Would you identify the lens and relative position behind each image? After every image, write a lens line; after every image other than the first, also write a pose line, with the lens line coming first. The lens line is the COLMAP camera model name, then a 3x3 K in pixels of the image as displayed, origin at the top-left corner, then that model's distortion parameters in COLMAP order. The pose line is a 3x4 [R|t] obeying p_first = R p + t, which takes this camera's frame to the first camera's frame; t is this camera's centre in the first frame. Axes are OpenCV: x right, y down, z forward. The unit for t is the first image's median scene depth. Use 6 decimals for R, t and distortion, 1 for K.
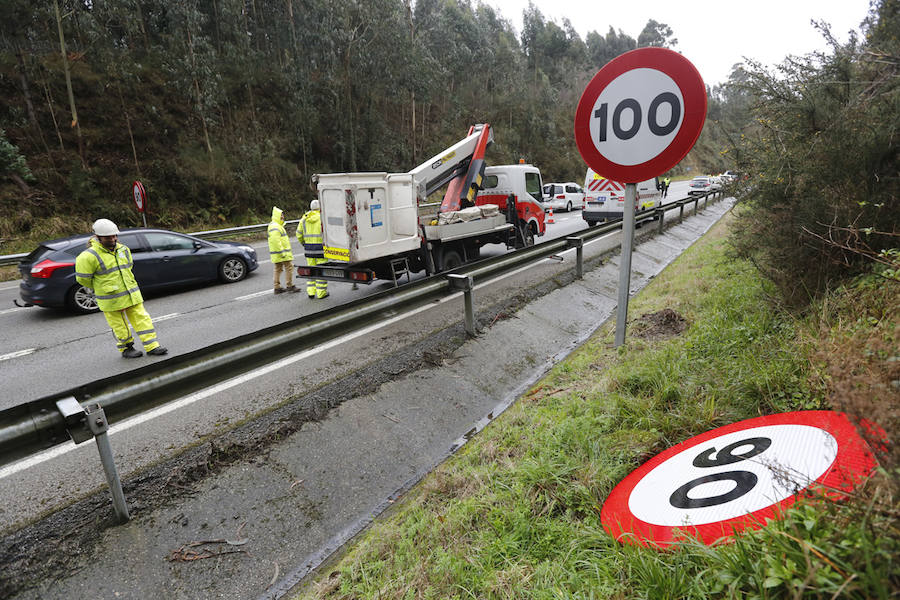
lens RADIAL K [[411.1, 0, 442.0], [0, 411.1, 299.5], [0, 0, 1]] dist [-0.043110, 0.012282]
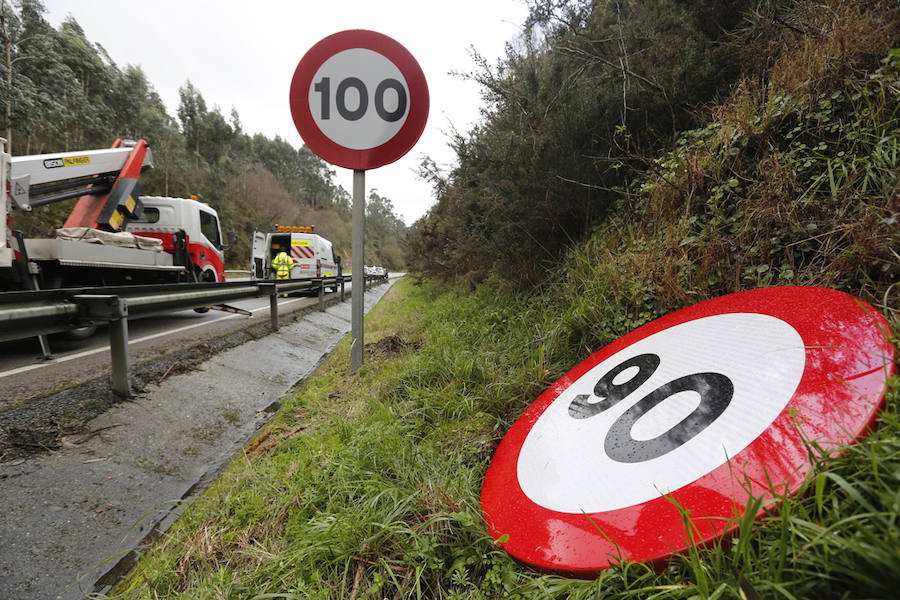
lens RADIAL K [[411.1, 0, 445.9], [0, 411.1, 301.1], [0, 0, 1]] dist [-0.043110, 0.012282]
pose [[0.716634, 0.019743, 0.697170, -0.002969], [0.132189, 0.977636, -0.163564, 0.092407], [-0.684808, 0.209374, 0.697998, 0.196642]]
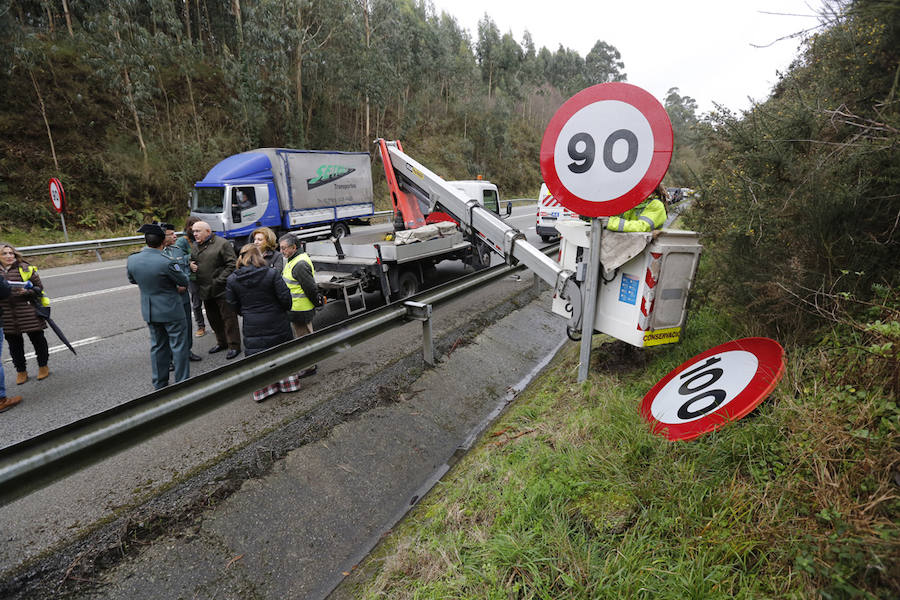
lens RADIAL K [[411.1, 0, 444.6], [0, 411.1, 301.3], [0, 0, 1]] dist [-0.043110, 0.012282]
pose [[0.992582, 0.007597, 0.121338, -0.009555], [-0.006692, 0.999947, -0.007865, -0.045074], [-0.121392, 0.006994, 0.992580, 0.043680]]
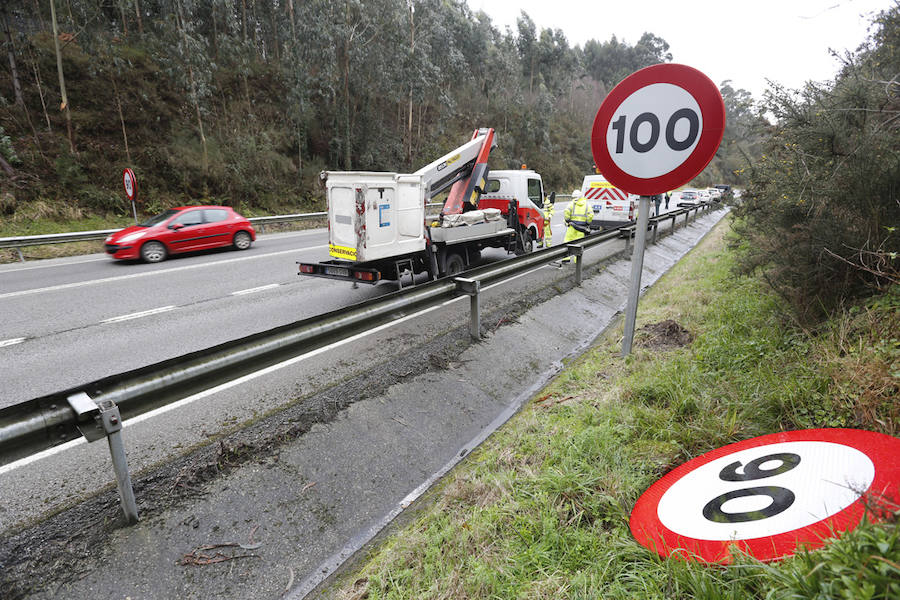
lens RADIAL K [[411.1, 0, 442.4], [0, 411.1, 299.6], [0, 0, 1]] dist [-0.043110, 0.012282]
pose [[0.998785, 0.036529, 0.033083, -0.039257], [-0.036477, 0.999332, -0.002176, -0.003868], [-0.033141, 0.000966, 0.999450, 0.002863]]
